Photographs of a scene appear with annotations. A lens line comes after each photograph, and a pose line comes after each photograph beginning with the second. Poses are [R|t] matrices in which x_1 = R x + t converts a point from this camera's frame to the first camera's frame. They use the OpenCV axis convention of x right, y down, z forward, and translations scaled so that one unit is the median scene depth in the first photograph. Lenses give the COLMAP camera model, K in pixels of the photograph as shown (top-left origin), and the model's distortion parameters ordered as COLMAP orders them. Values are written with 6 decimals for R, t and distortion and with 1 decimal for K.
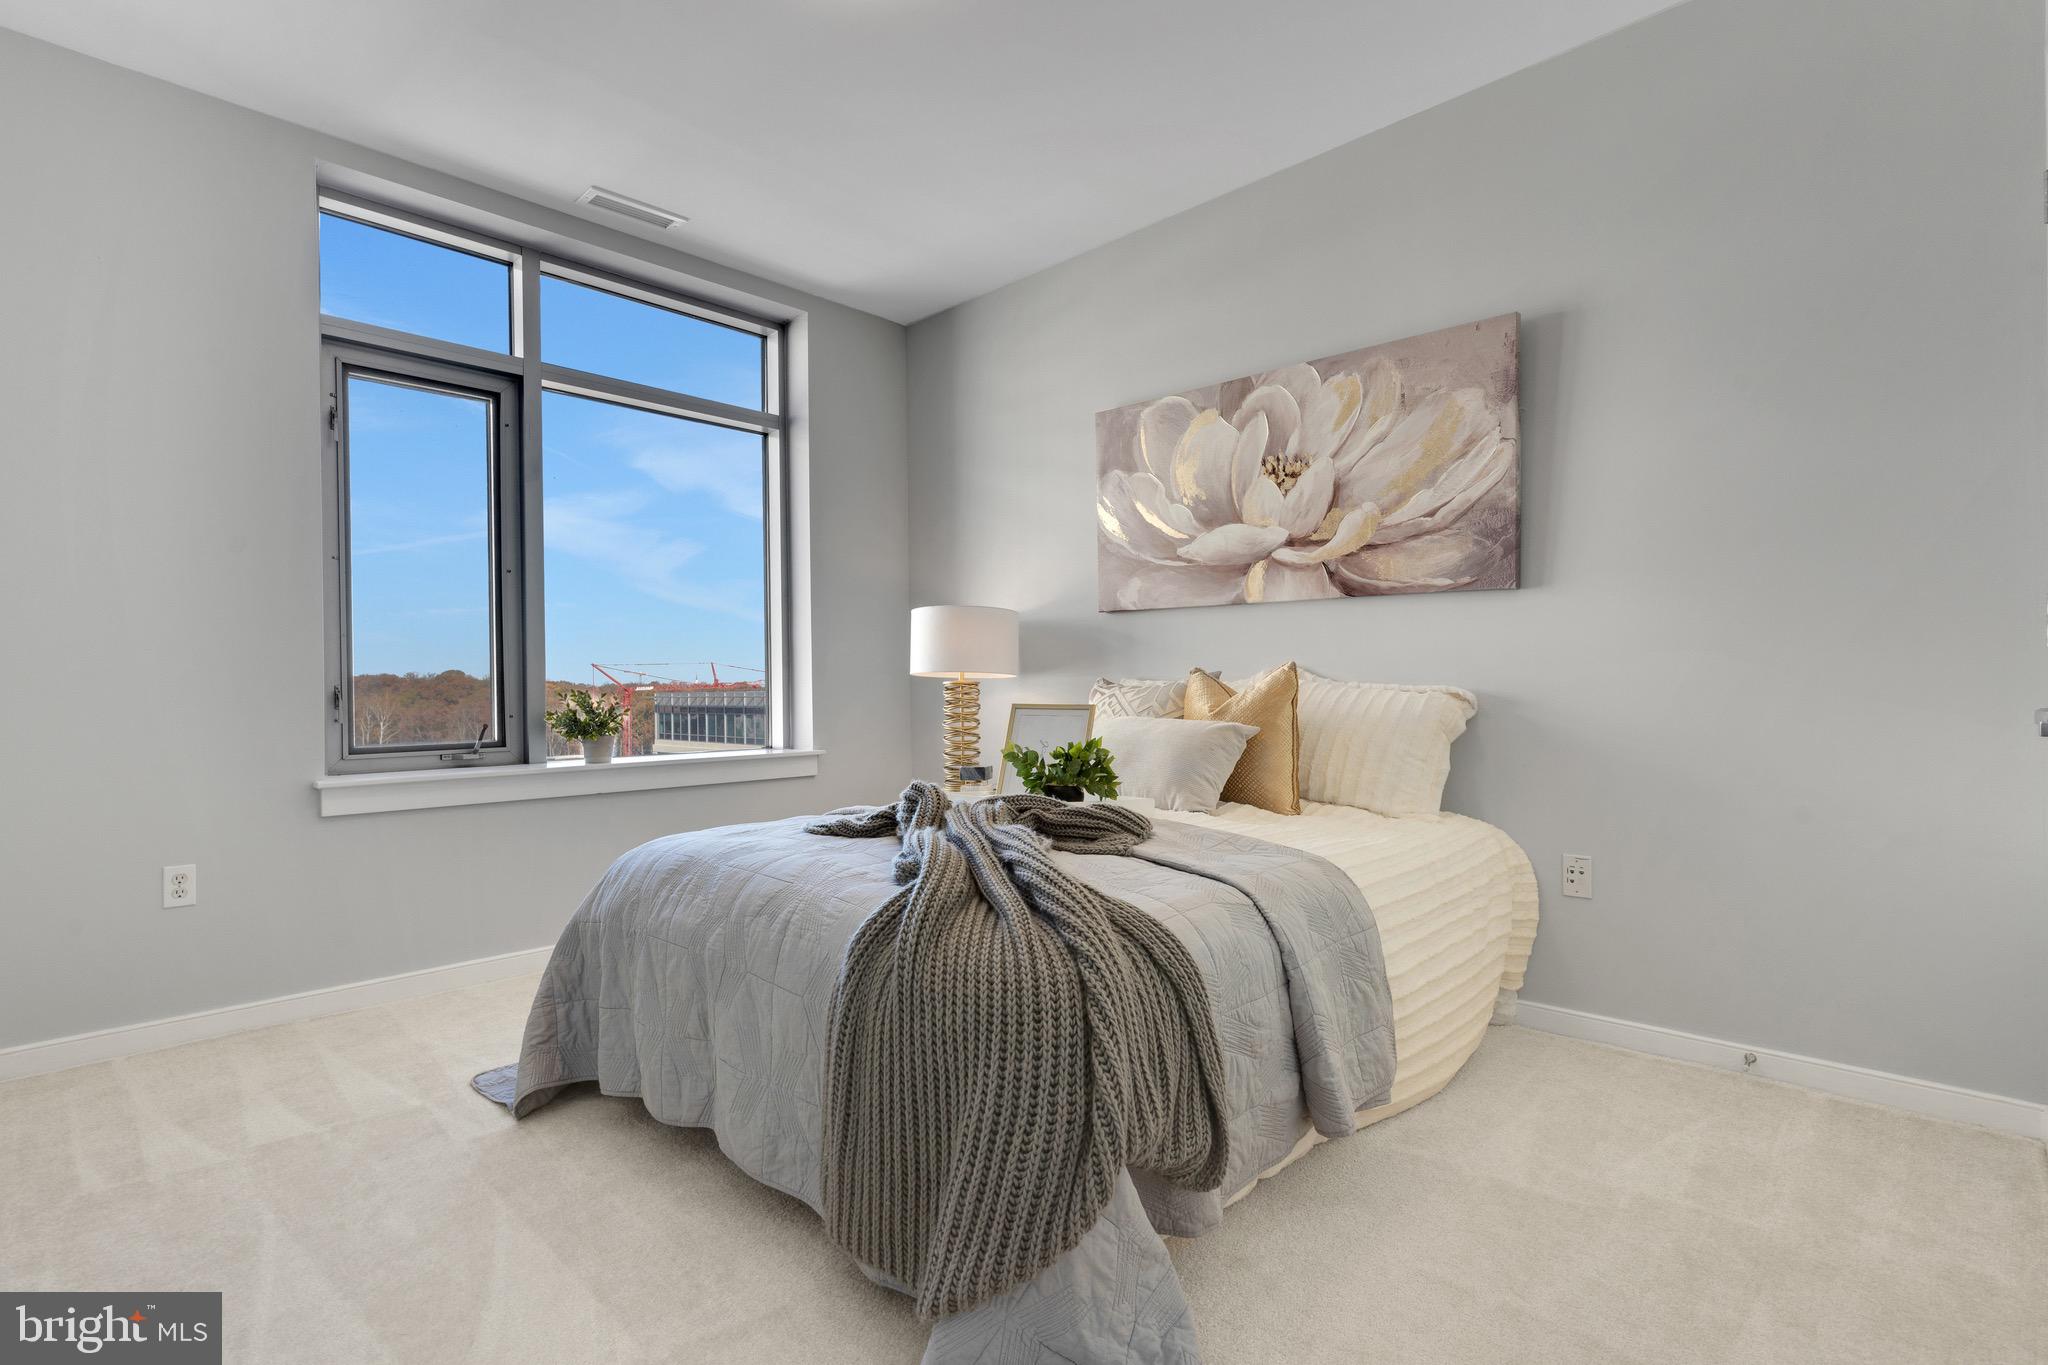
lens RADIAL K [[983.8, 0, 1026.1], [0, 983.8, 683.3], [0, 0, 1]] dist [0.002268, -0.000950]
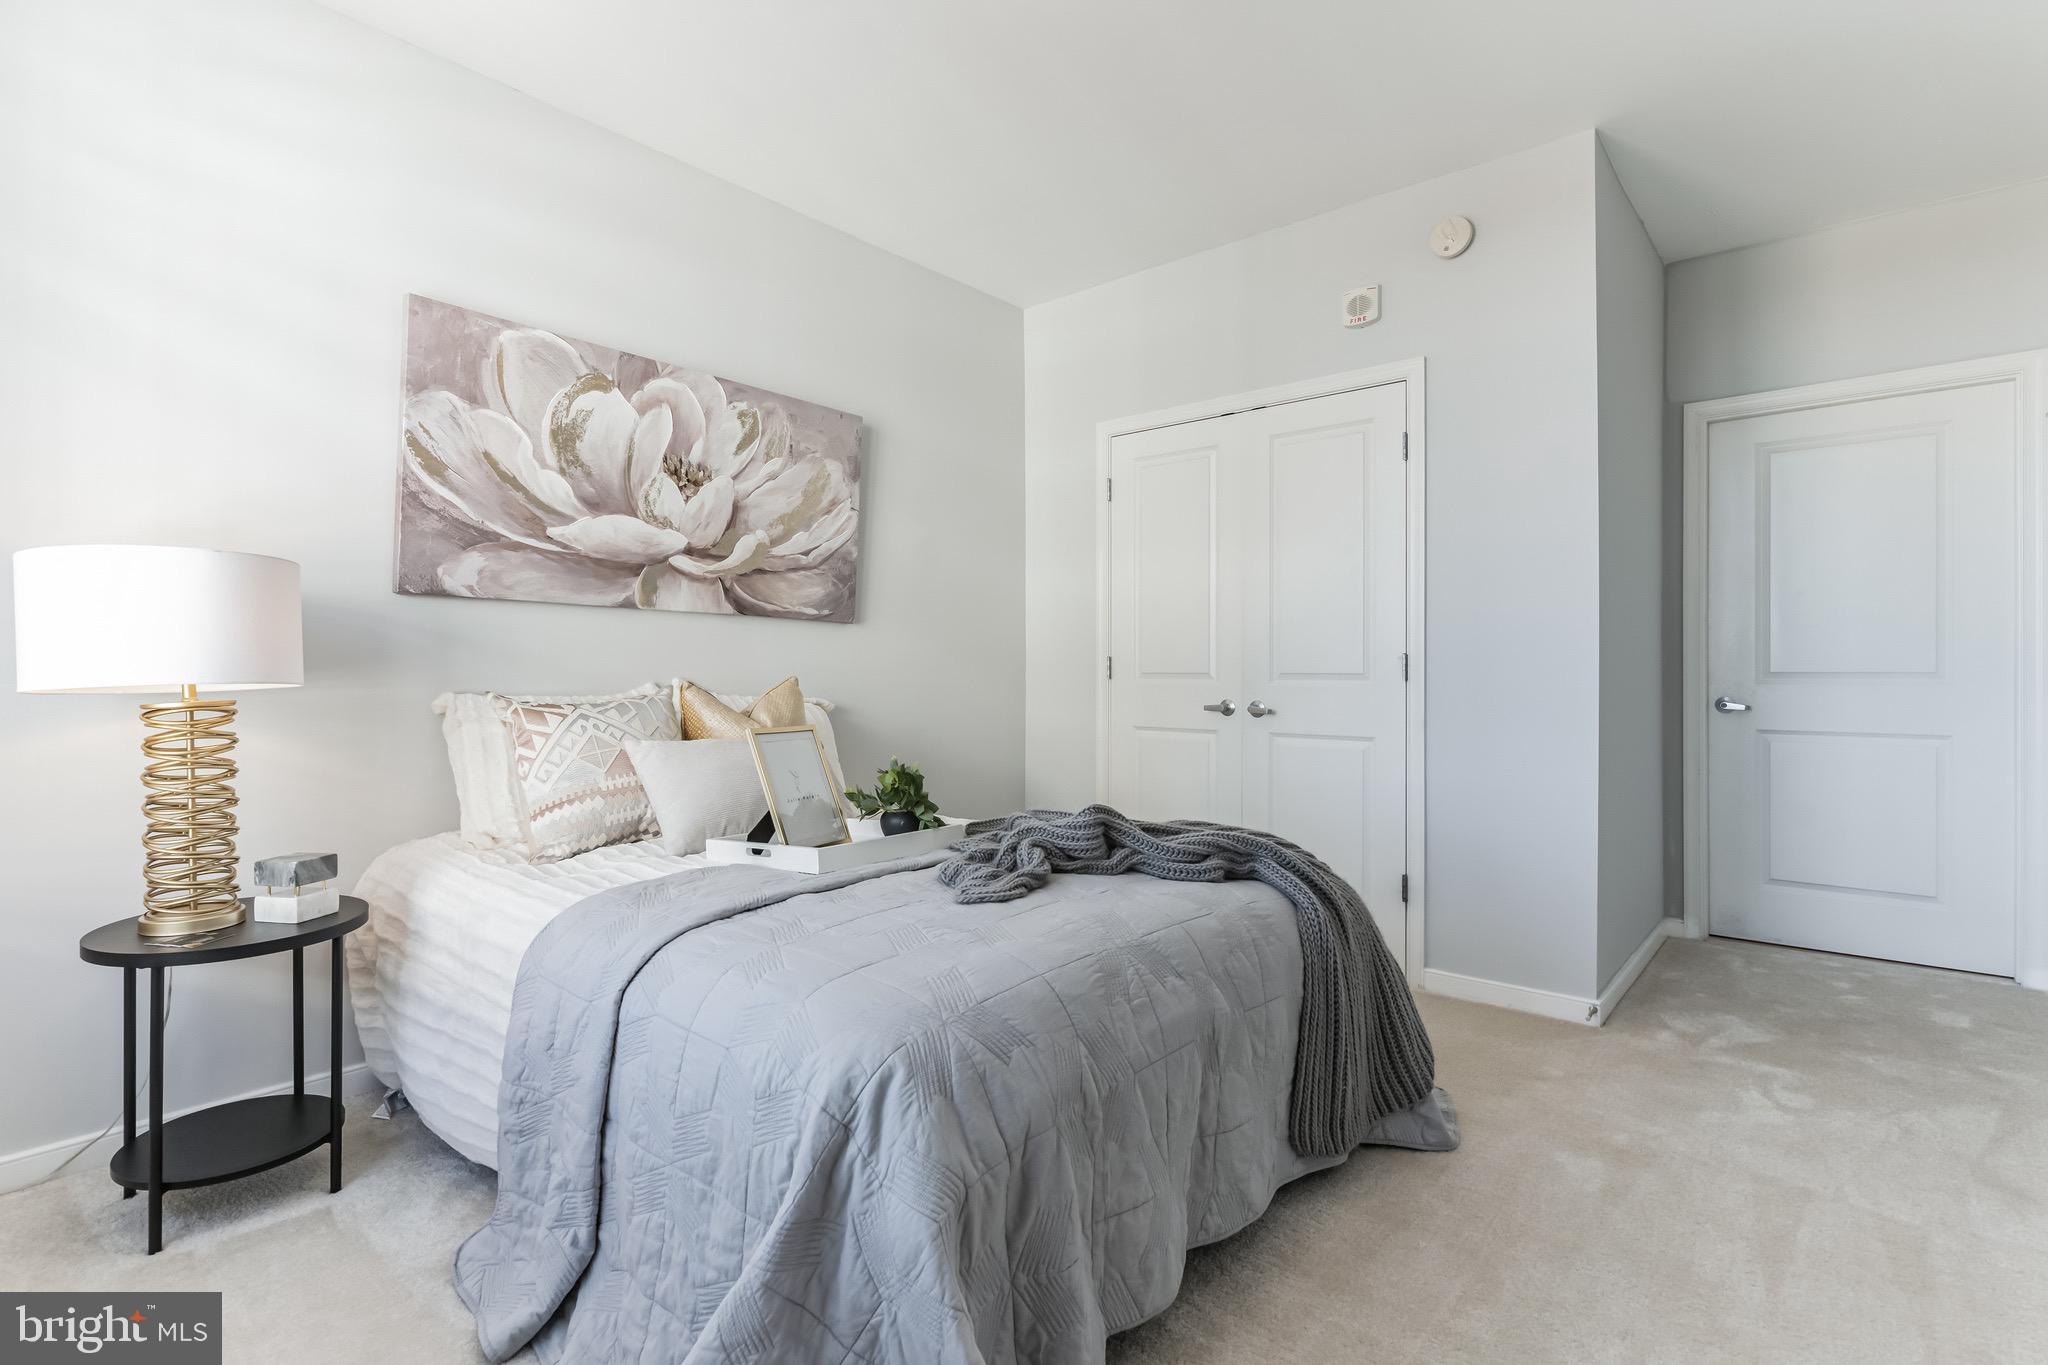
lens RADIAL K [[949.3, 0, 1014.5], [0, 949.3, 683.3], [0, 0, 1]] dist [0.001667, 0.000366]
pose [[-0.020385, 0.003308, 0.999787, -0.686706], [-0.001790, 0.999993, -0.003346, -0.010561], [-0.999791, -0.001857, -0.020379, 0.712523]]
